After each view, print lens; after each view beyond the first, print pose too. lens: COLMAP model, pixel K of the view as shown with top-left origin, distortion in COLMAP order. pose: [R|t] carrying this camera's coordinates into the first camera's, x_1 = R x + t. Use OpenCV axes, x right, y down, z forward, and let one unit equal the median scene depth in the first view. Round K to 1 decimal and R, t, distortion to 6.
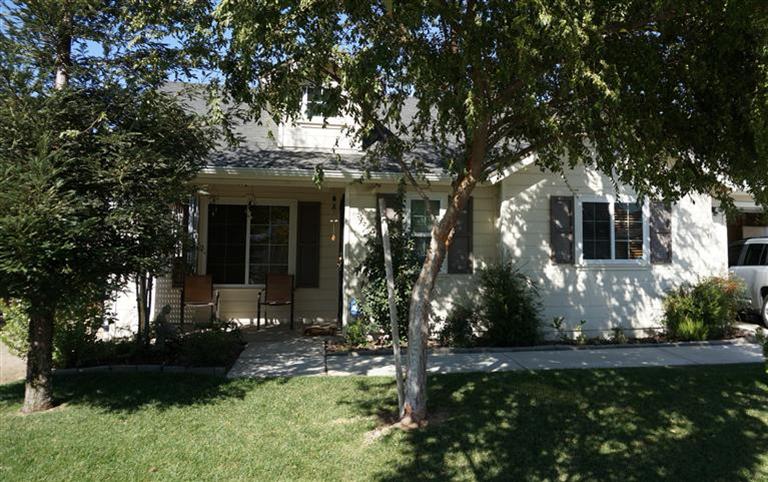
lens RADIAL K [[412.8, 0, 384.3], [0, 412.8, 235.8], [0, 0, 1]] dist [-0.003085, -0.001101]
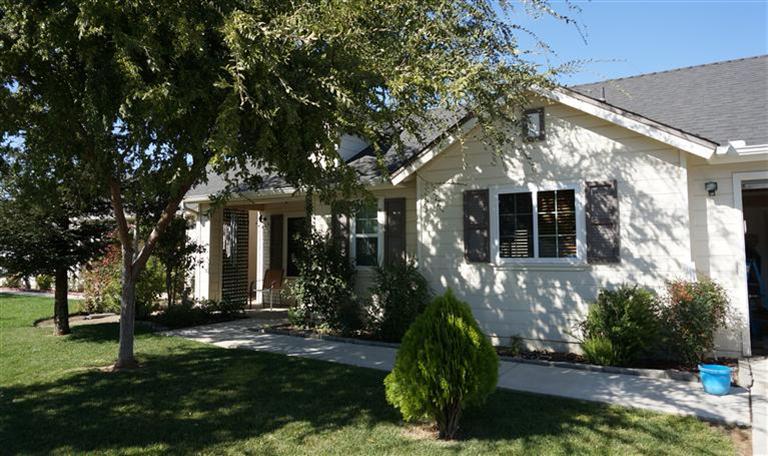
lens RADIAL K [[363.2, 0, 384.0], [0, 363.2, 232.6], [0, 0, 1]] dist [-0.021782, 0.000721]
pose [[0.850006, -0.034015, -0.525674, 0.681147], [0.022996, 0.999358, -0.027482, 0.017959], [0.526271, 0.011272, 0.850242, 0.194736]]
